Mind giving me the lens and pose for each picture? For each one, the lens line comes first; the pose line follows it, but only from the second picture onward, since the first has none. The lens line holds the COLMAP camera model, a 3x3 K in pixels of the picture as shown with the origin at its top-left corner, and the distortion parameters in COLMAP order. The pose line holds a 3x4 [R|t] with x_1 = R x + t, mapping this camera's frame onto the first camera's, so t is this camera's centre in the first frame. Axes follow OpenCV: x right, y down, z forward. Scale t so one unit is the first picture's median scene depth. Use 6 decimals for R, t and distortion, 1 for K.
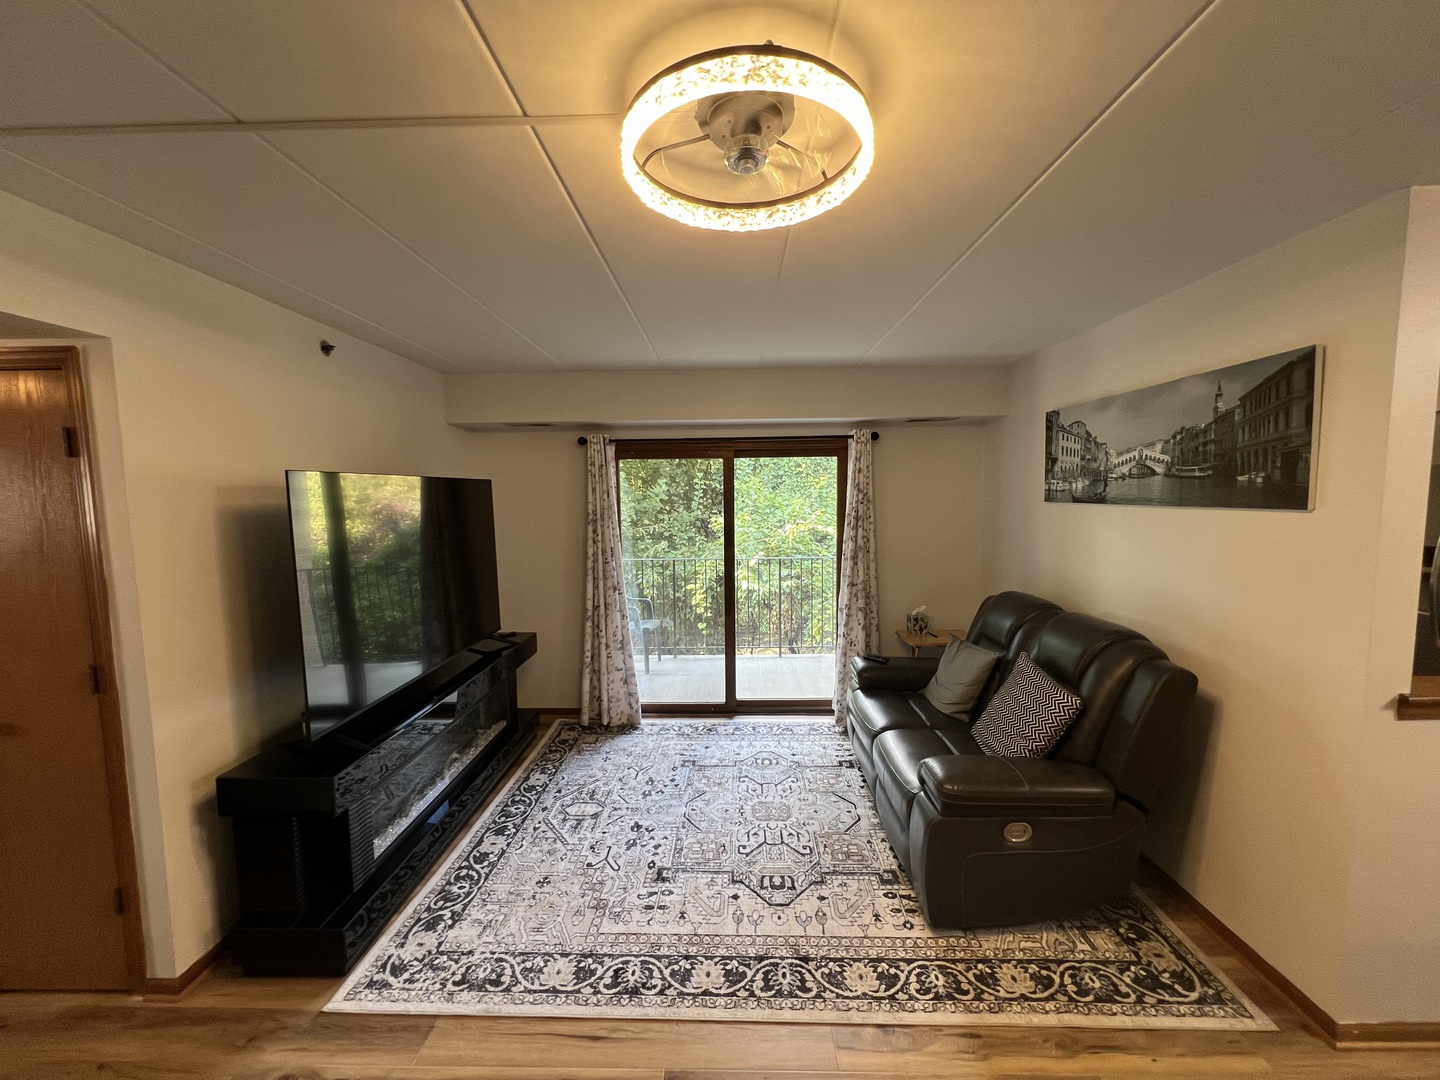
lens RADIAL K [[578.9, 0, 721.2], [0, 578.9, 541.2], [0, 0, 1]] dist [0.000322, -0.000620]
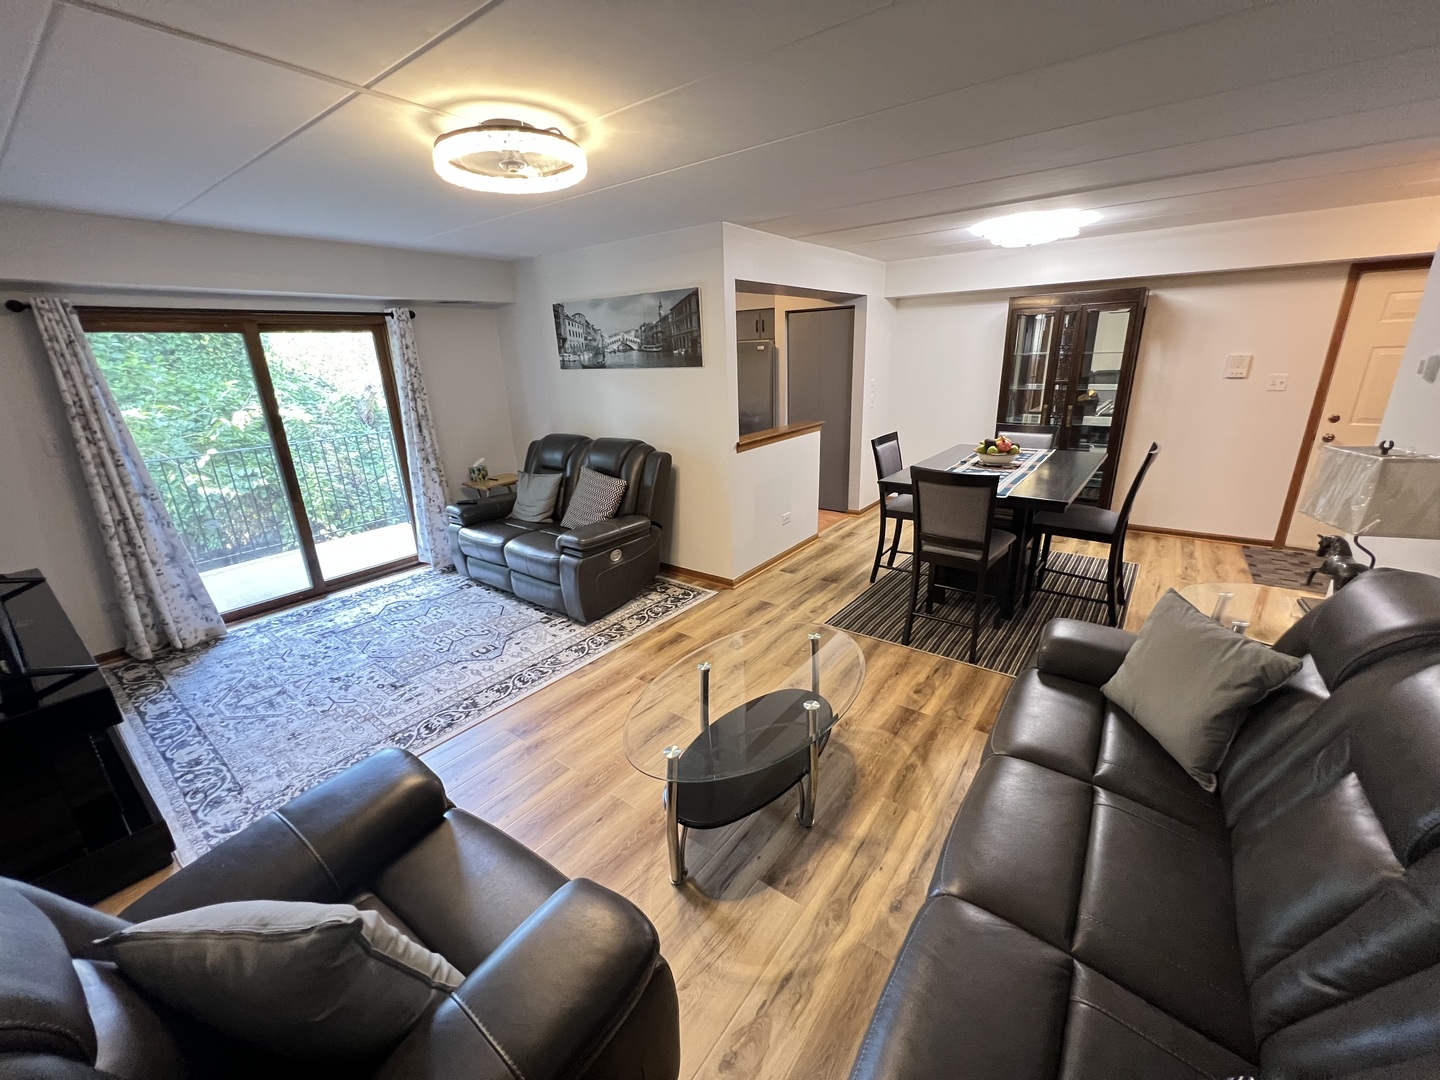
lens RADIAL K [[578.9, 0, 721.2], [0, 578.9, 541.2], [0, 0, 1]] dist [0.000322, -0.000620]
pose [[0.584679, -0.261020, 0.768127, -0.664305], [0.095520, 0.962390, 0.254326, 0.025115], [-0.805622, -0.075327, 0.587621, -0.328569]]
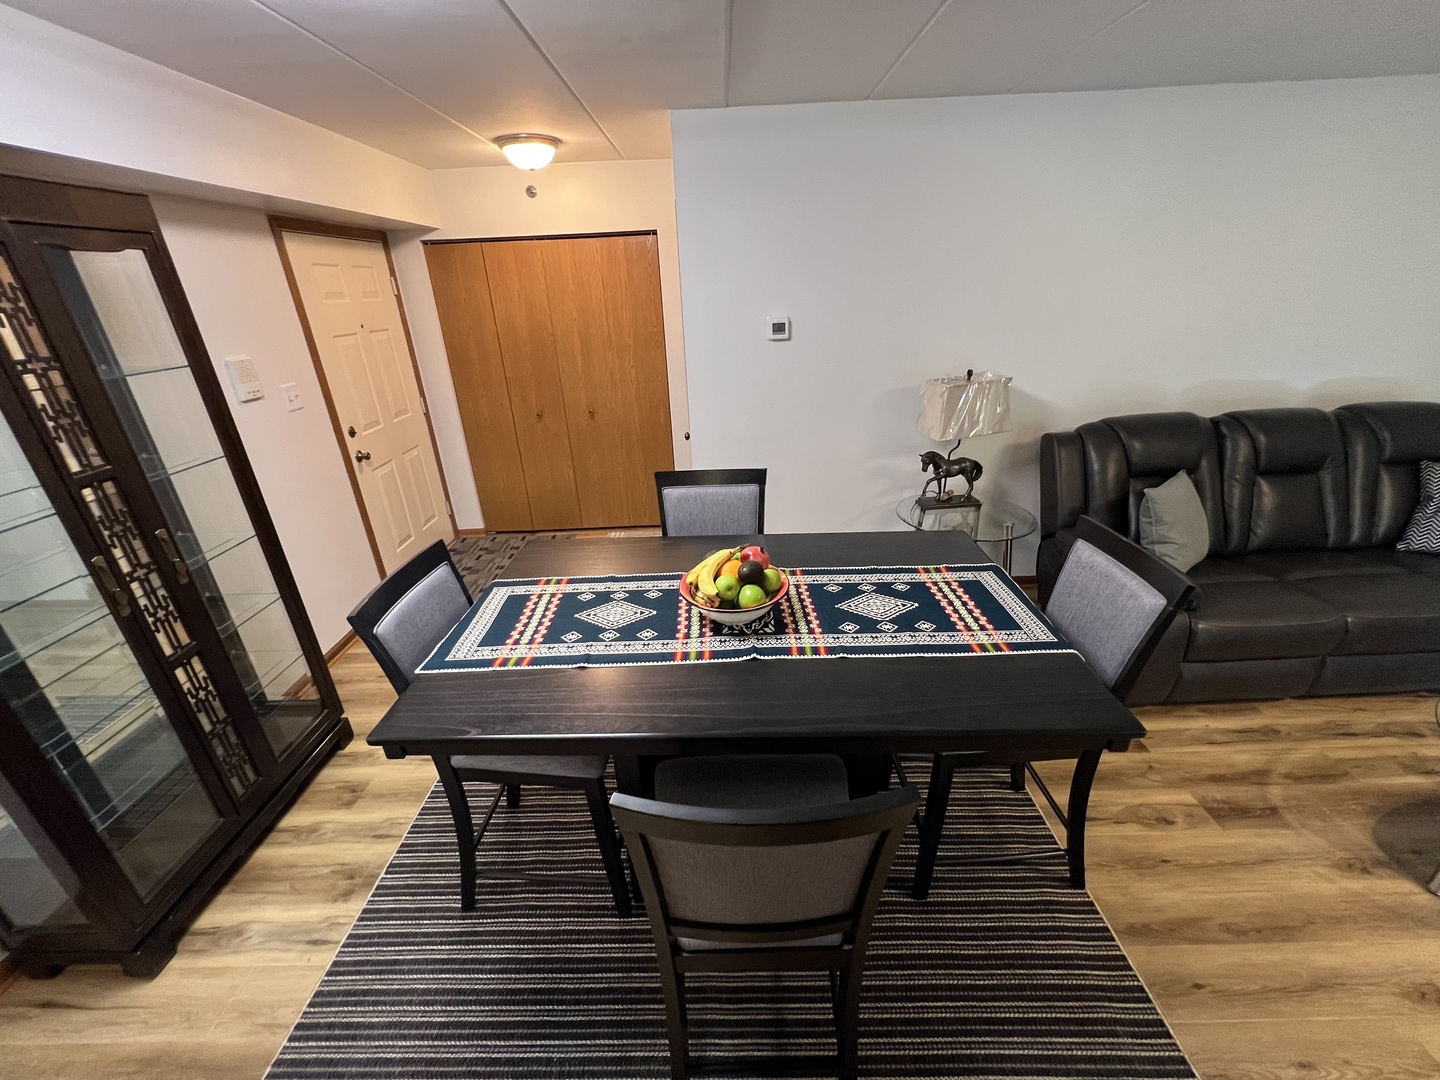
lens RADIAL K [[588.0, 0, 713.7], [0, 588.0, 543.3], [0, 0, 1]] dist [-0.002391, 0.000101]
pose [[-0.998680, 0.050539, 0.009120, 1.251253], [0.048665, 0.874576, 0.482440, -0.110077], [0.016406, 0.482247, -0.875881, 0.658874]]
